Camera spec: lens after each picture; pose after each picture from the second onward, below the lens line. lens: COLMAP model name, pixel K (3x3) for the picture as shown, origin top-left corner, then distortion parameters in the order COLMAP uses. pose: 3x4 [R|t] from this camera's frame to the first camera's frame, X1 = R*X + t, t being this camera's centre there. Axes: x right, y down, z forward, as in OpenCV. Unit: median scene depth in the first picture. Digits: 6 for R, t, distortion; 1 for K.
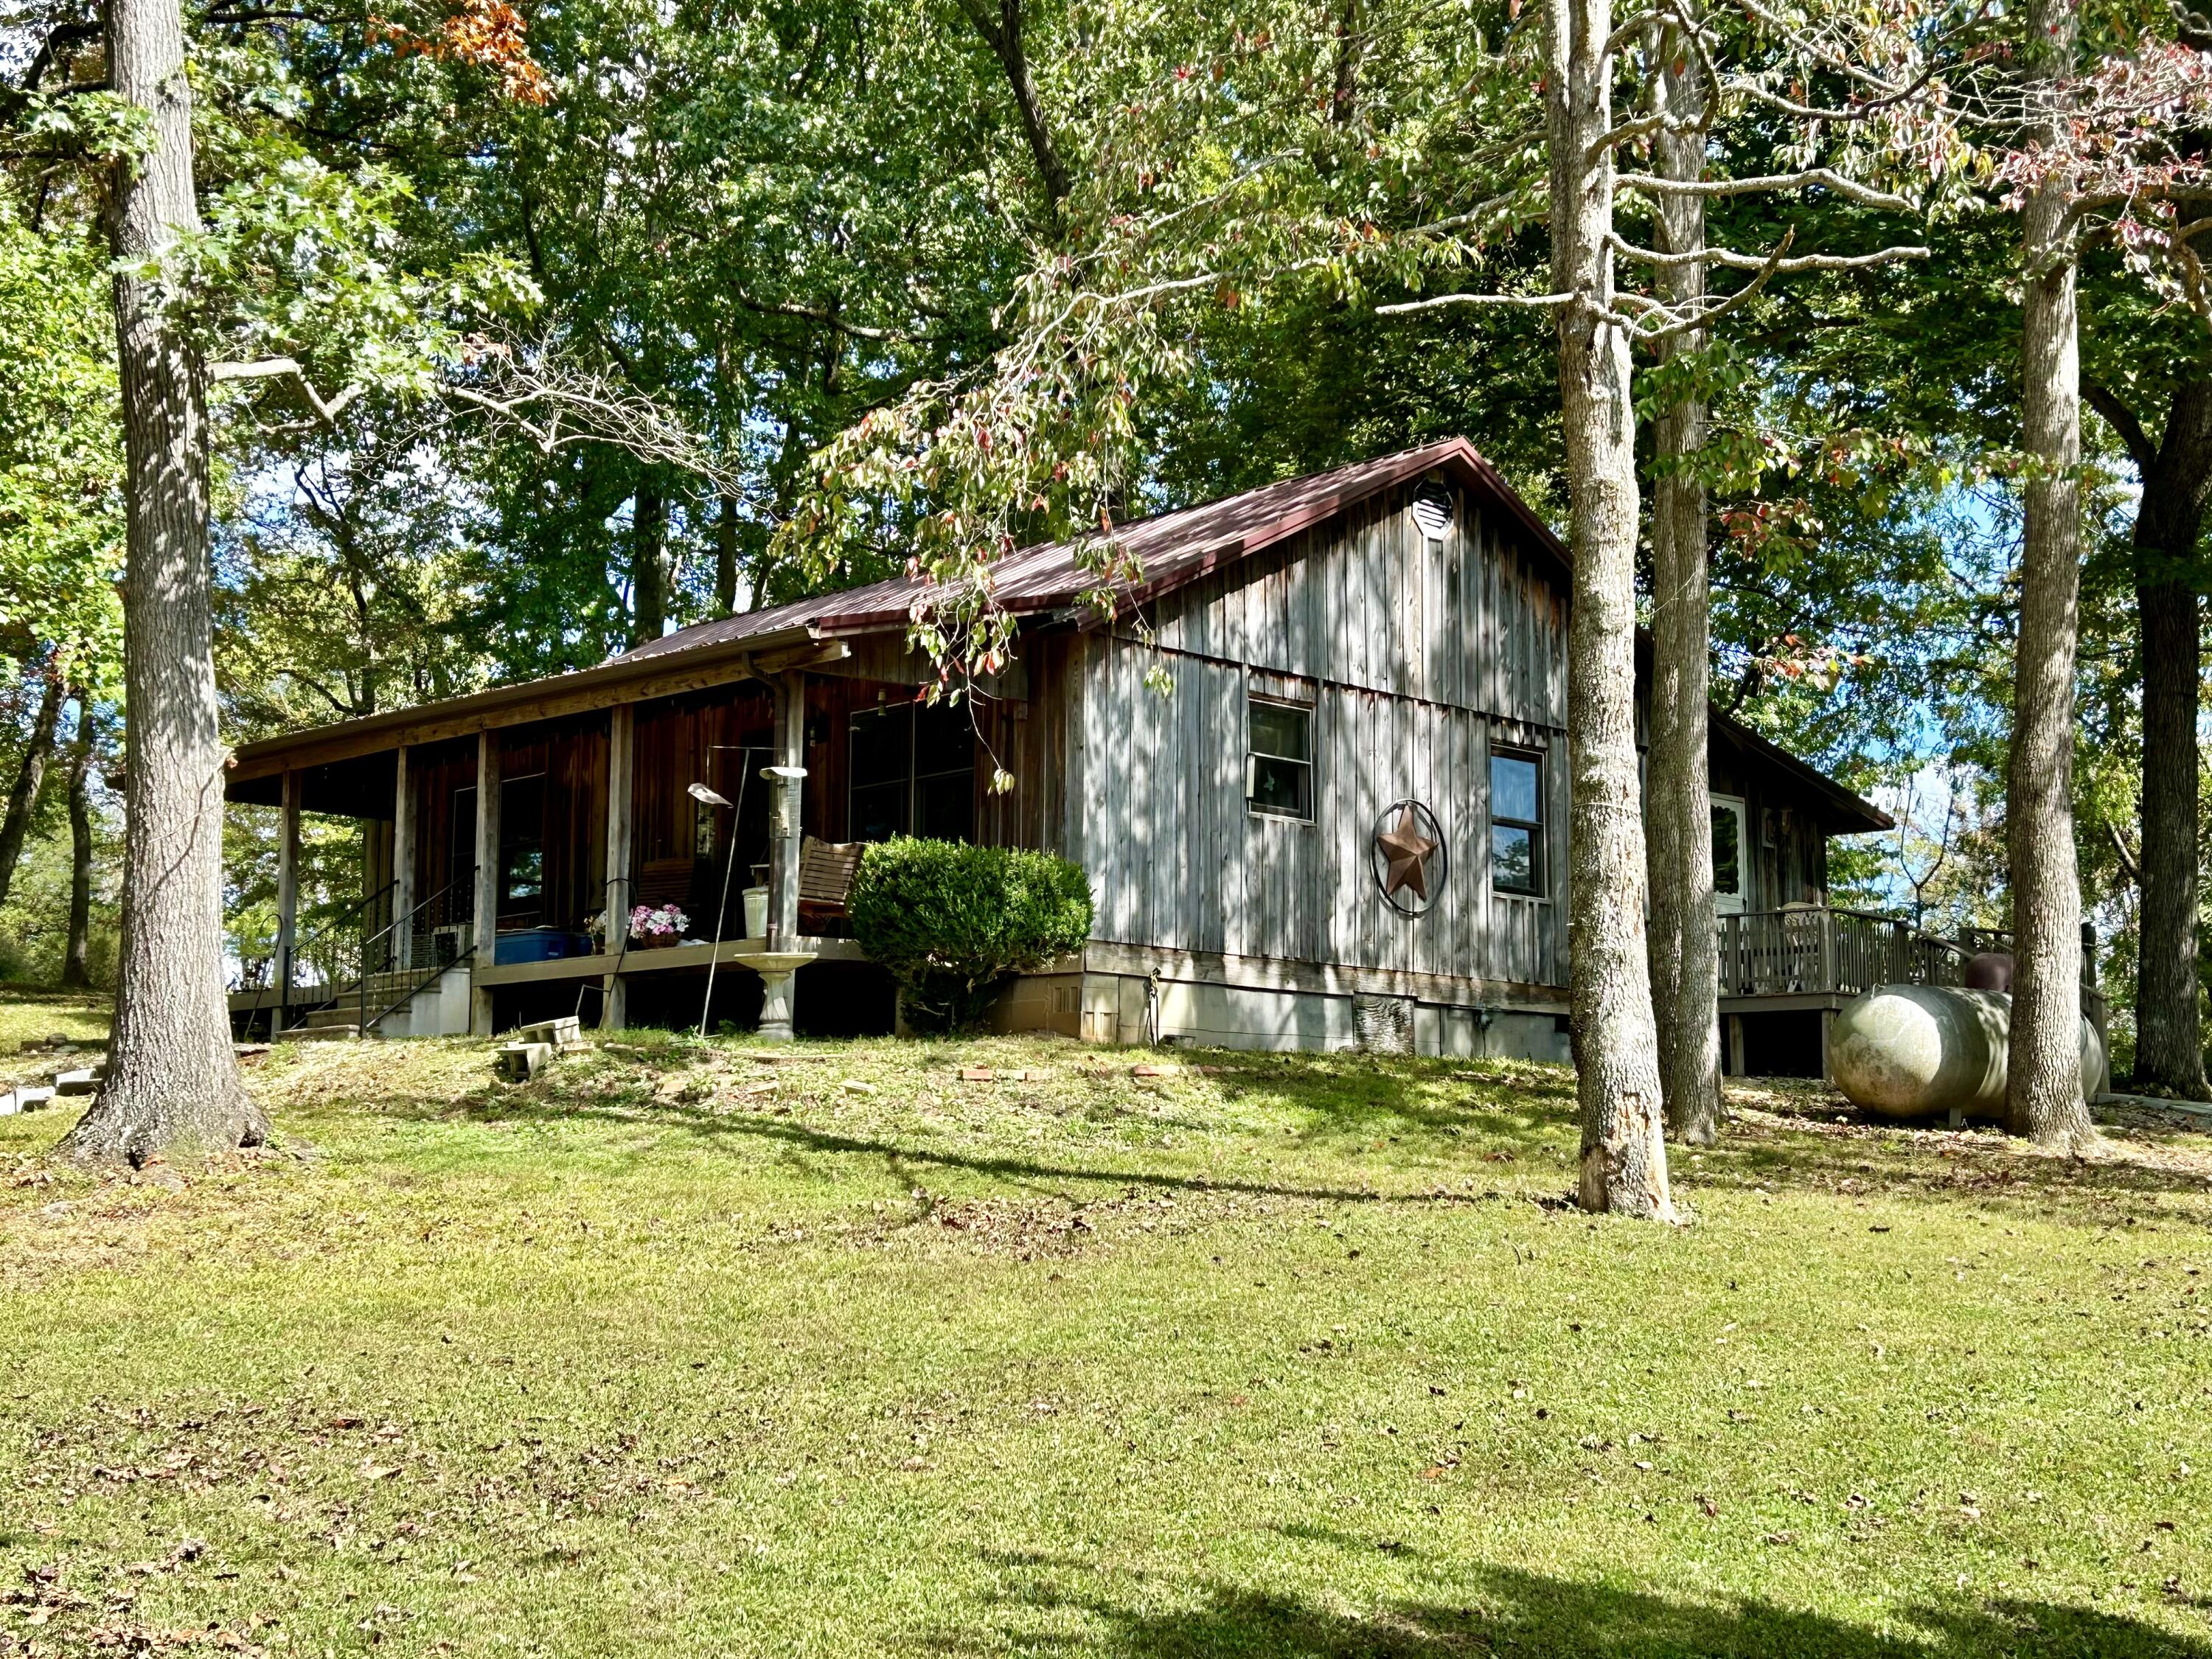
lens RADIAL K [[2817.2, 0, 1101.9], [0, 2817.2, 831.2], [0, 0, 1]] dist [0.078632, 0.000000]
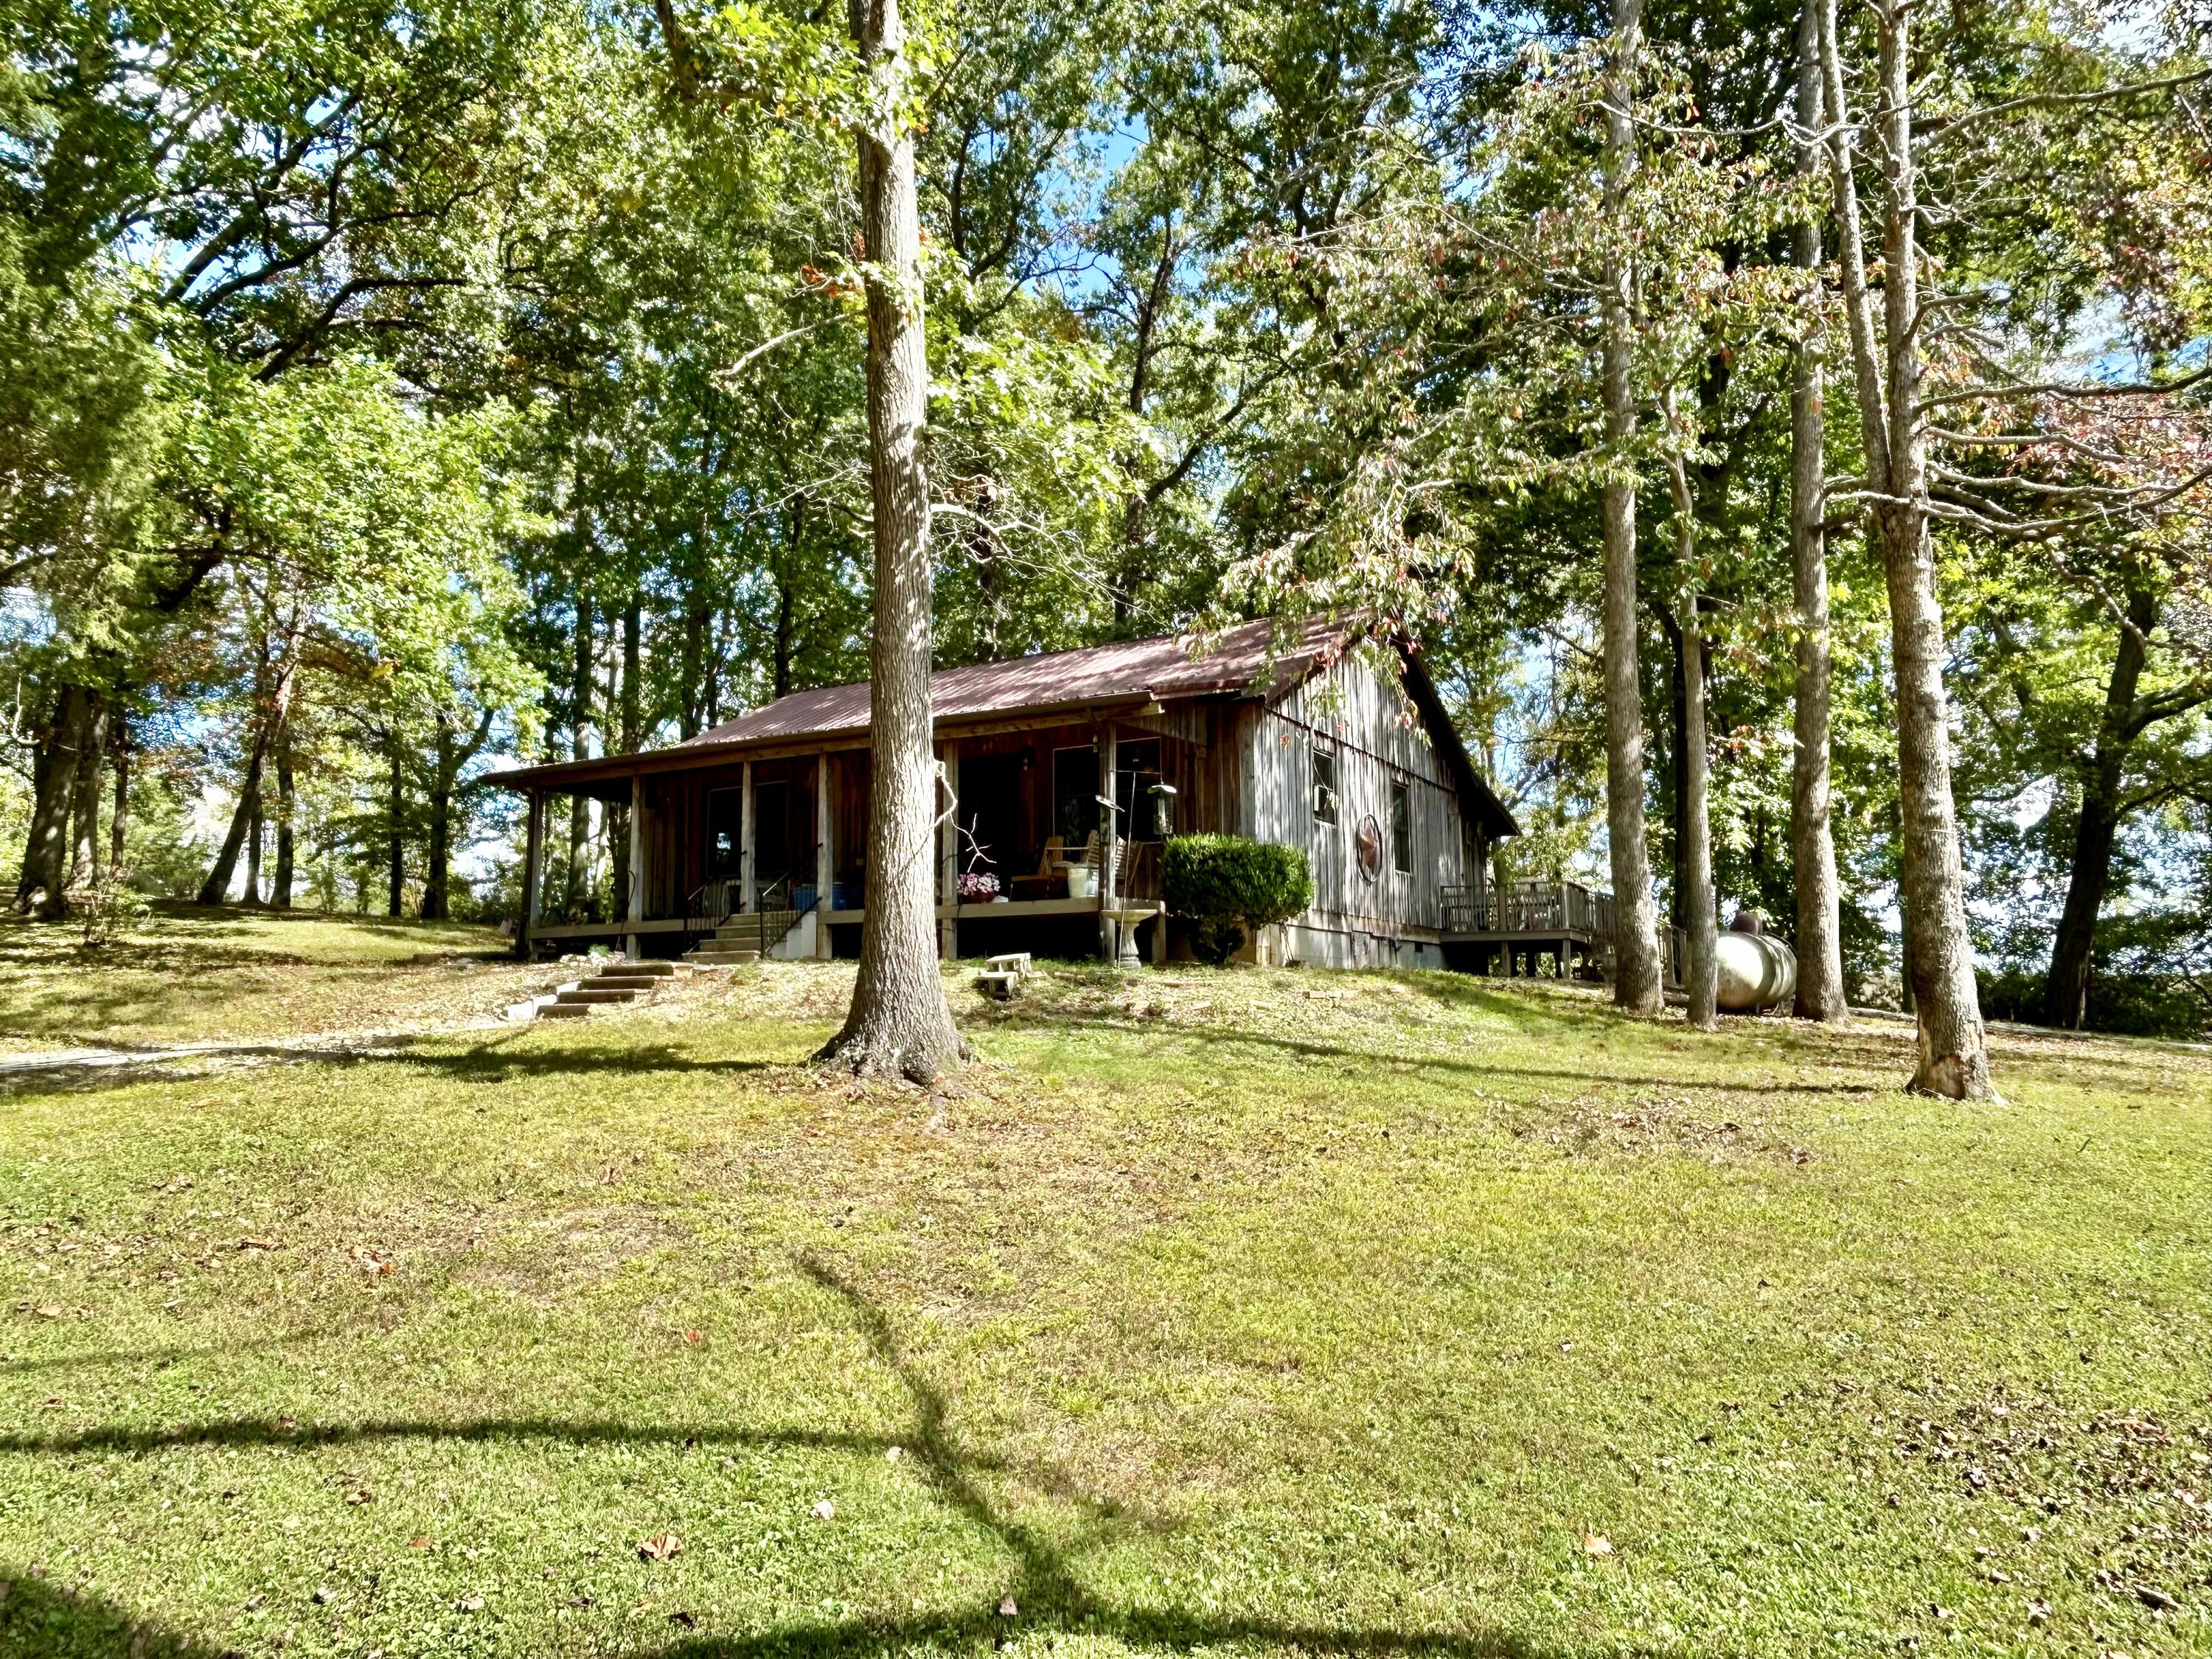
lens RADIAL K [[1483.0, 0, 1108.5], [0, 1483.0, 826.0], [0, 0, 1]] dist [-0.001651, -0.001590]
pose [[0.963617, 0.022900, 0.266305, -0.300165], [-0.023987, 0.999712, 0.000829, -0.001308], [-0.266209, -0.007186, 0.963888, 0.218455]]
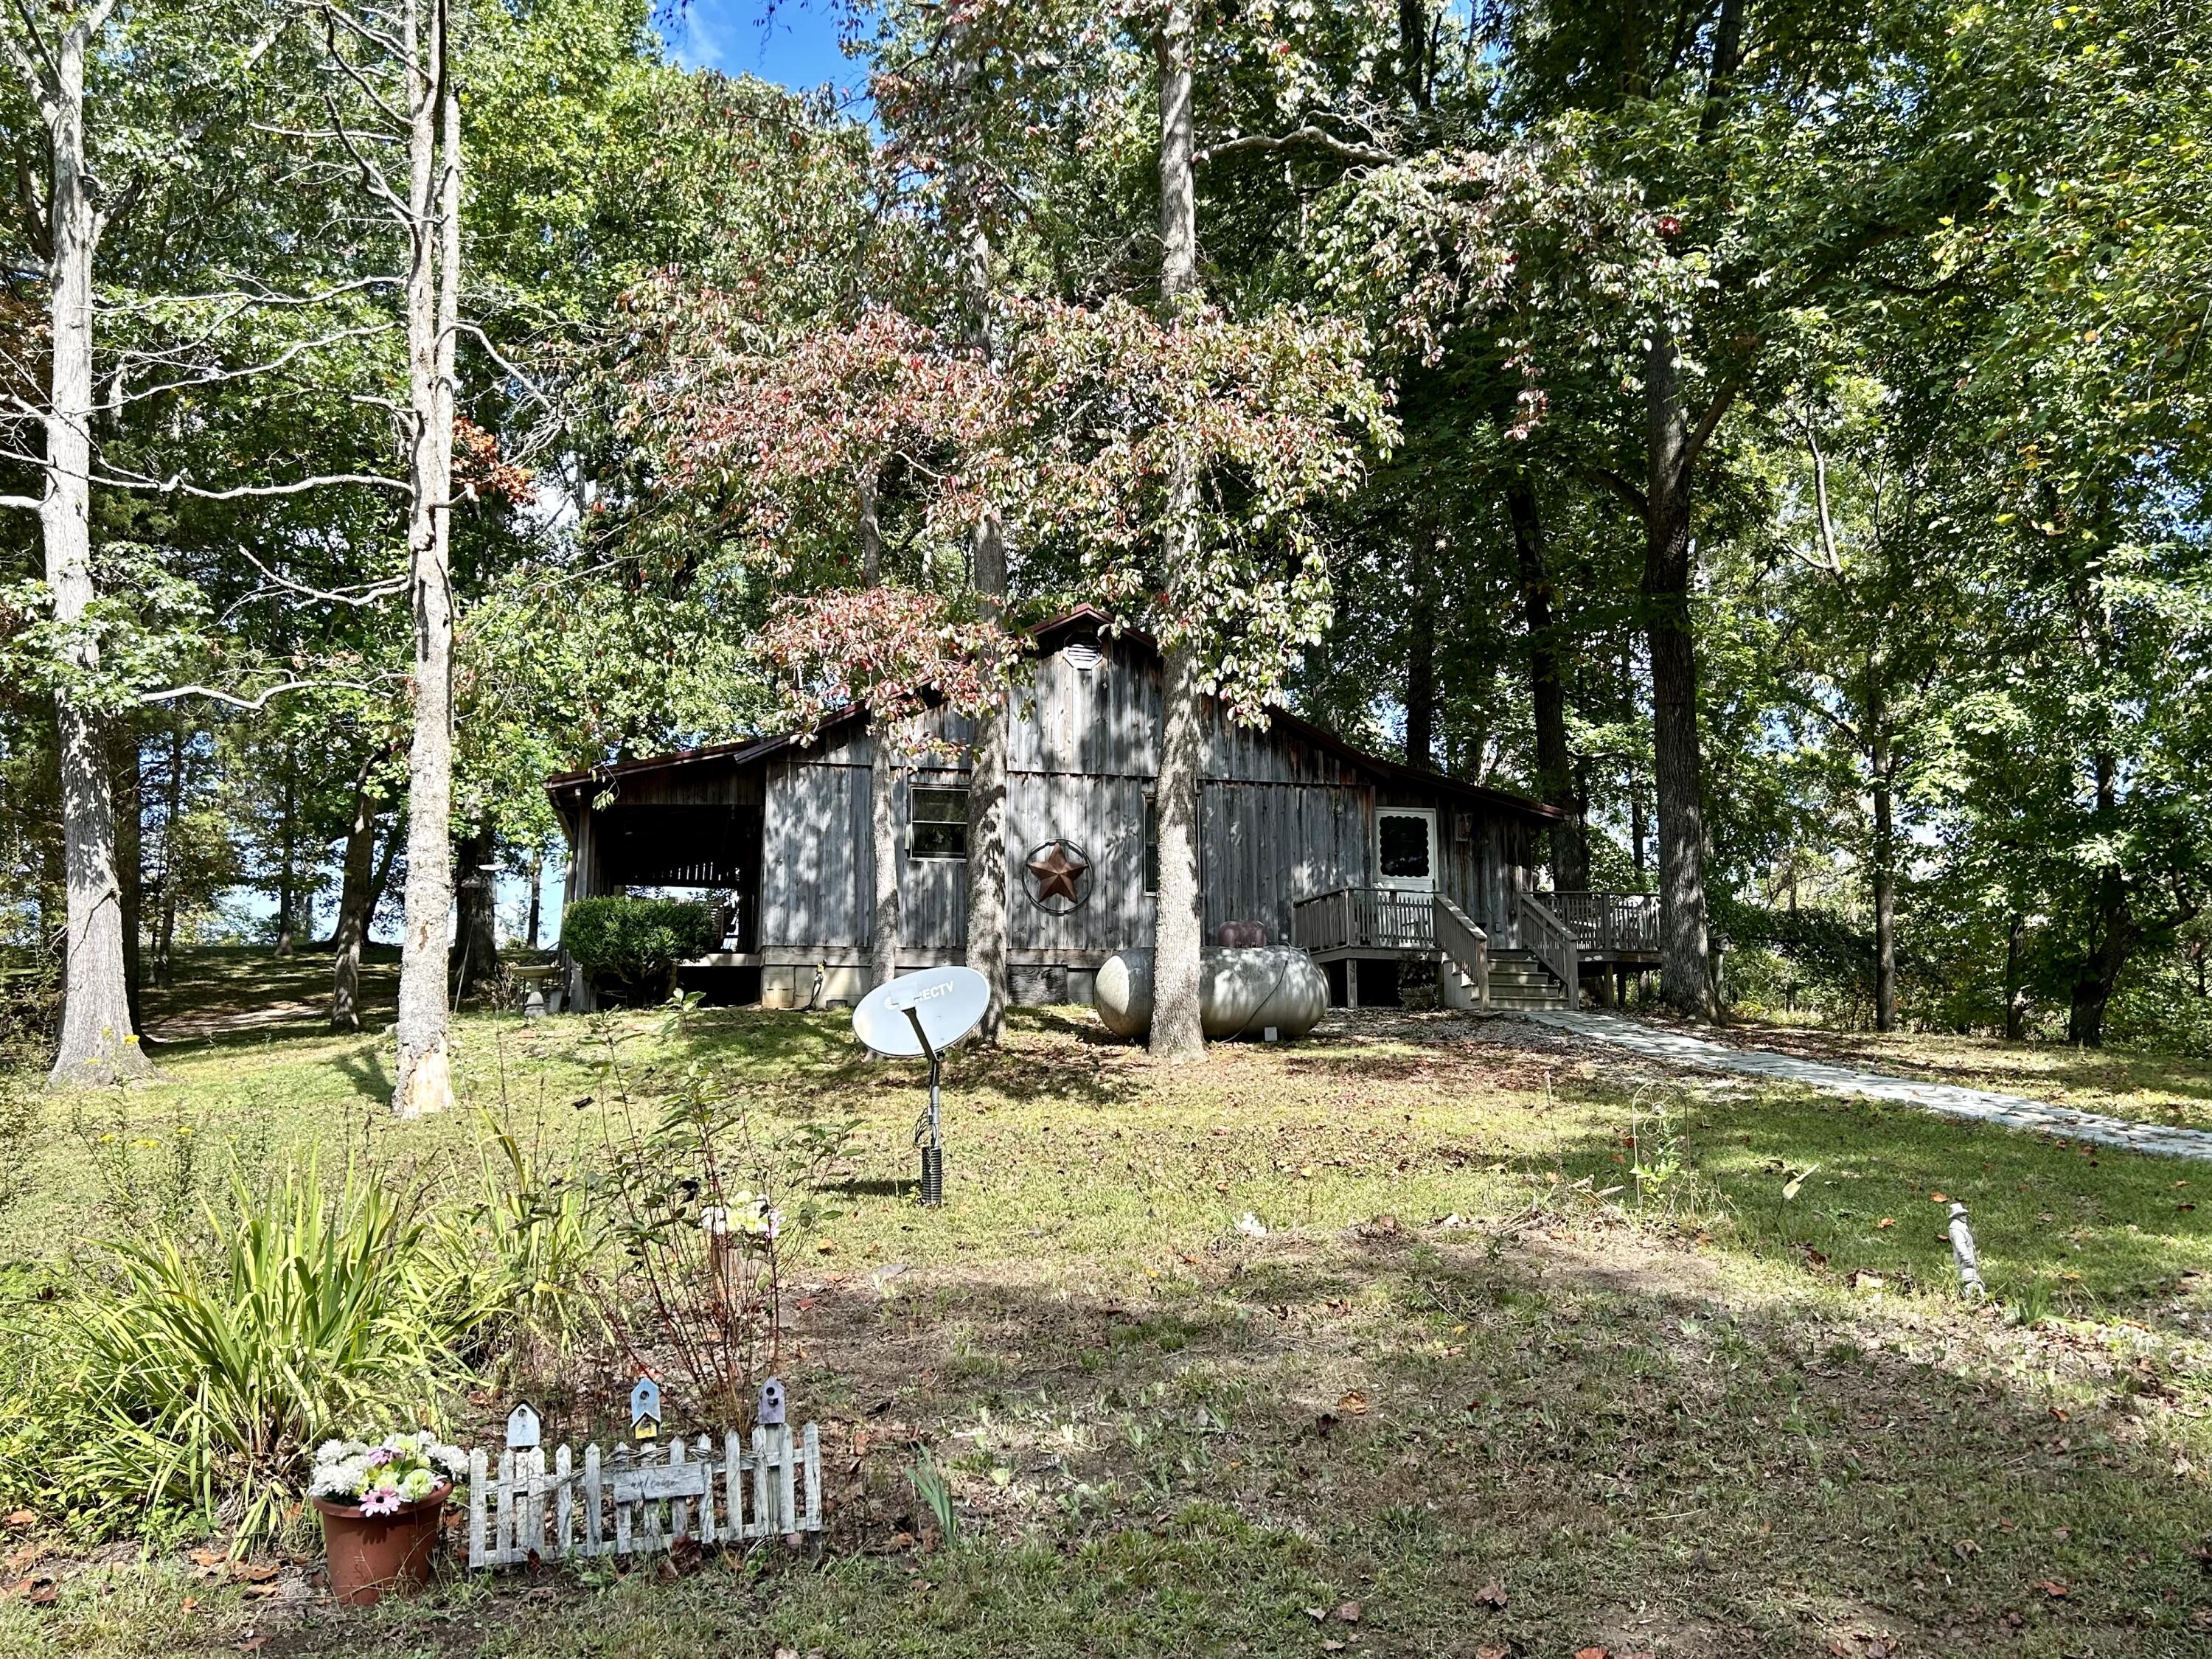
lens RADIAL K [[1808.9, 0, 1108.5], [0, 1808.9, 832.7], [0, 0, 1]] dist [-0.005697, -0.001730]
pose [[0.876902, -0.082667, -0.473508, 0.671925], [0.078566, 0.996502, -0.028475, 0.018038], [0.474206, -0.012232, 0.880329, 0.145001]]
